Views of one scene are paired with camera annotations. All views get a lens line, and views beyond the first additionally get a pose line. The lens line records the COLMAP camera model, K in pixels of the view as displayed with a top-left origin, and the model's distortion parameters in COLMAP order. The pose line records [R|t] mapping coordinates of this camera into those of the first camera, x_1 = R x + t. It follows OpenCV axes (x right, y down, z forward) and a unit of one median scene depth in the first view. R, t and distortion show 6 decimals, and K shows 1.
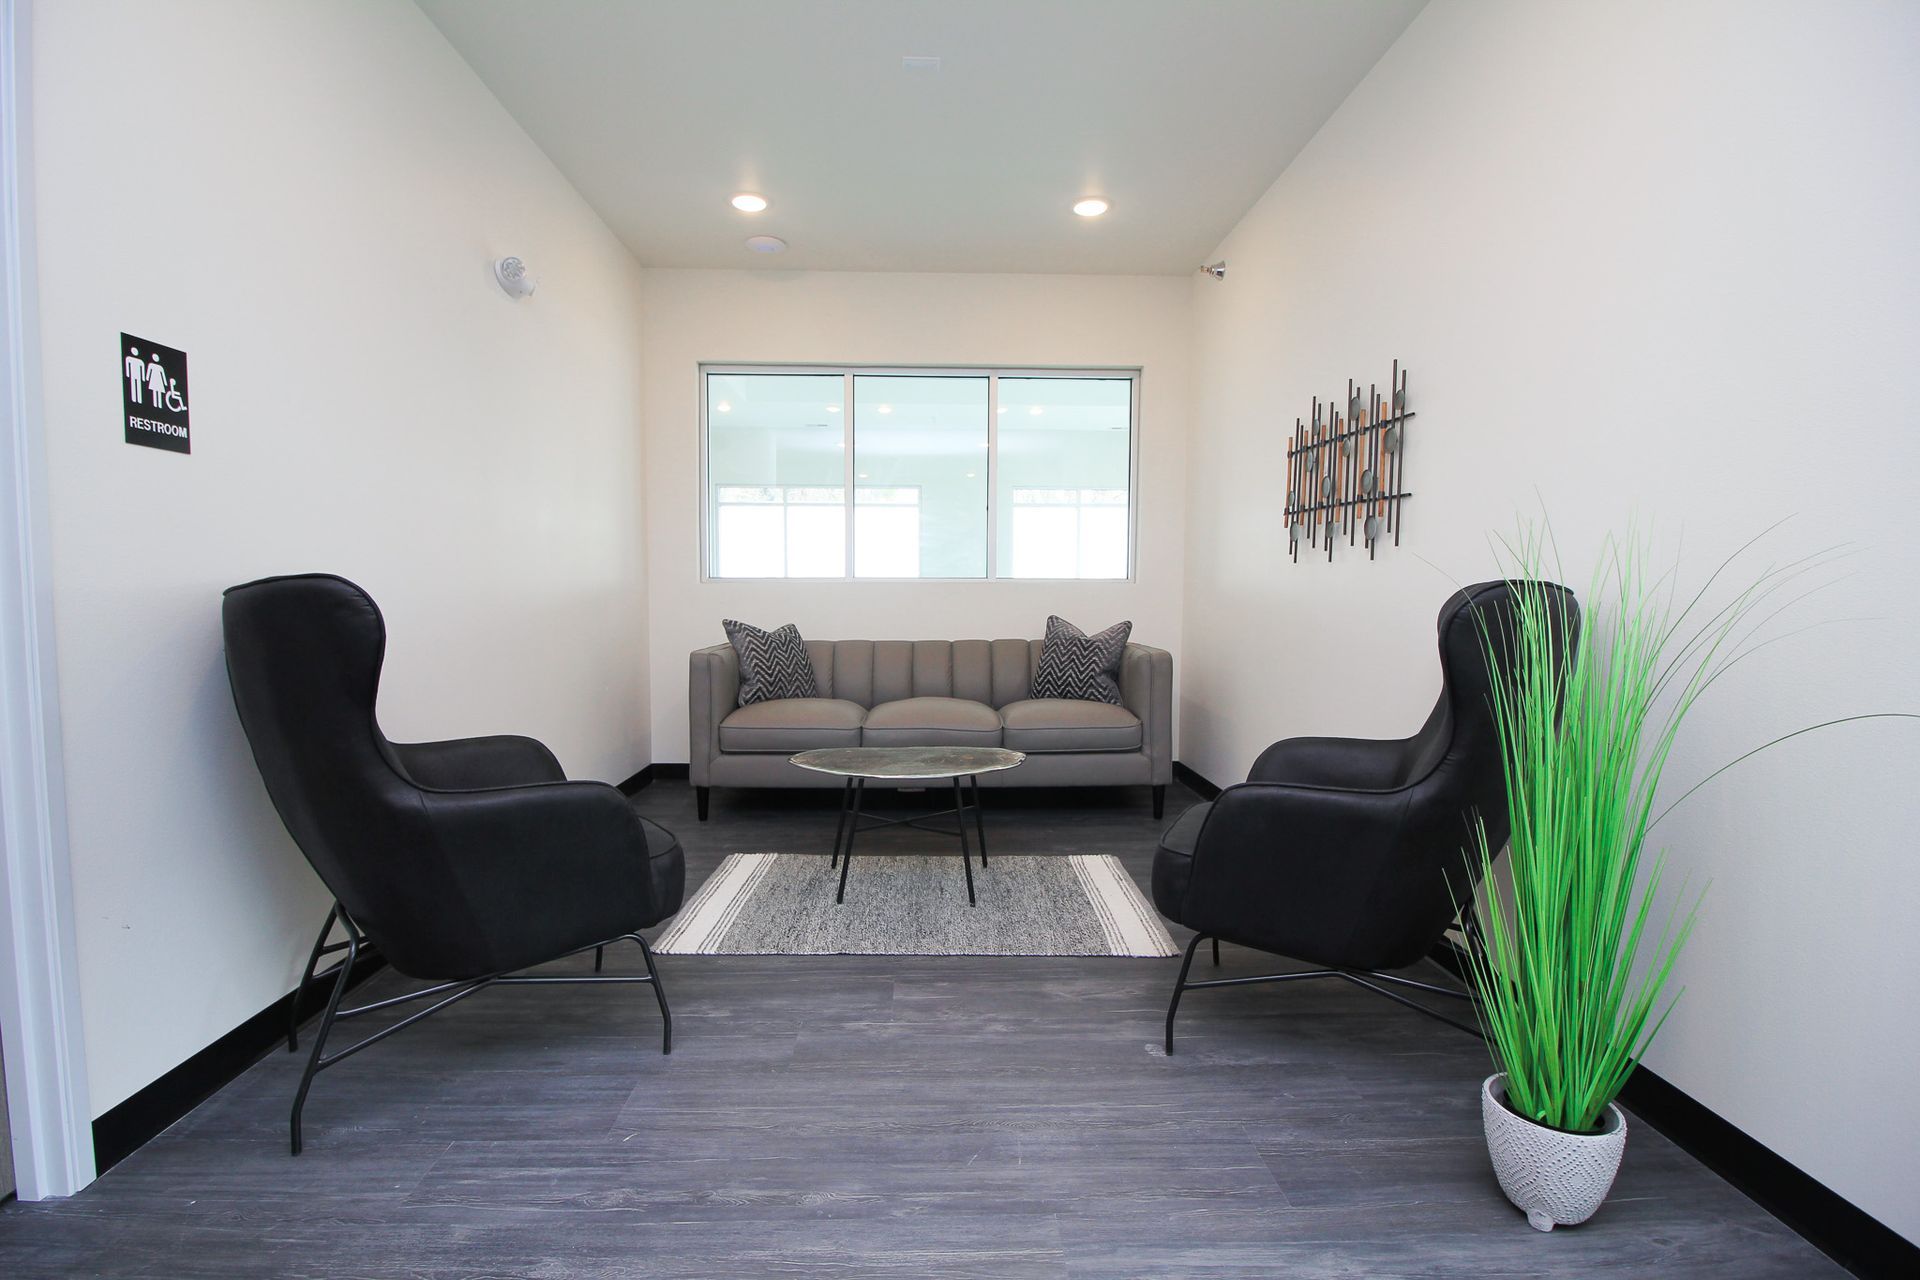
lens RADIAL K [[887.7, 0, 950.4], [0, 887.7, 655.0], [0, 0, 1]] dist [-0.002856, -0.005985]
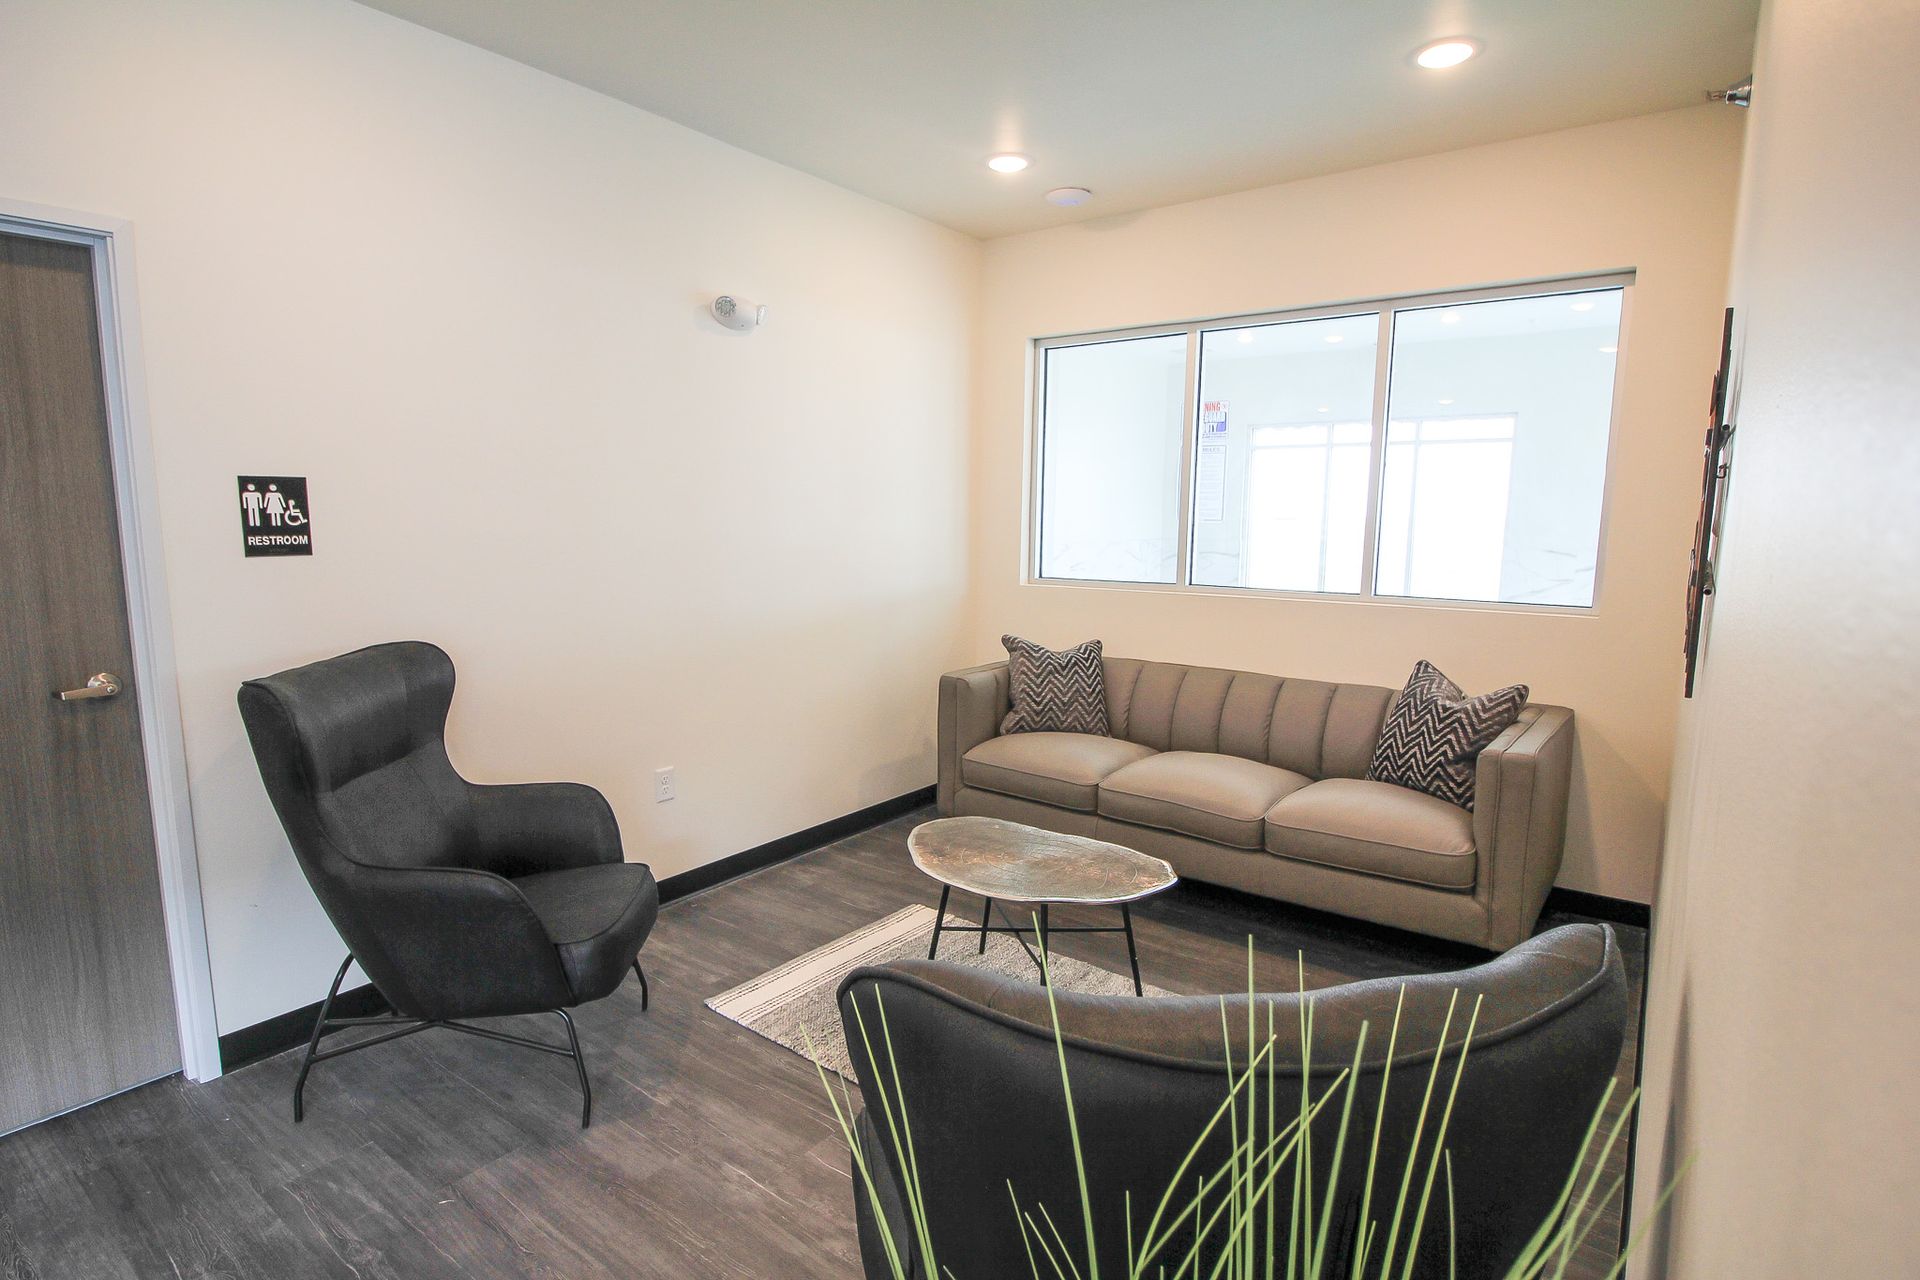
lens RADIAL K [[976.1, 0, 956.8], [0, 976.1, 652.5], [0, 0, 1]] dist [0.000087, -0.002890]
pose [[0.779901, 0.092595, -0.619016, 0.467452], [-0.049485, 0.995023, 0.086493, -0.152478], [0.623944, -0.036824, 0.780601, 0.277075]]
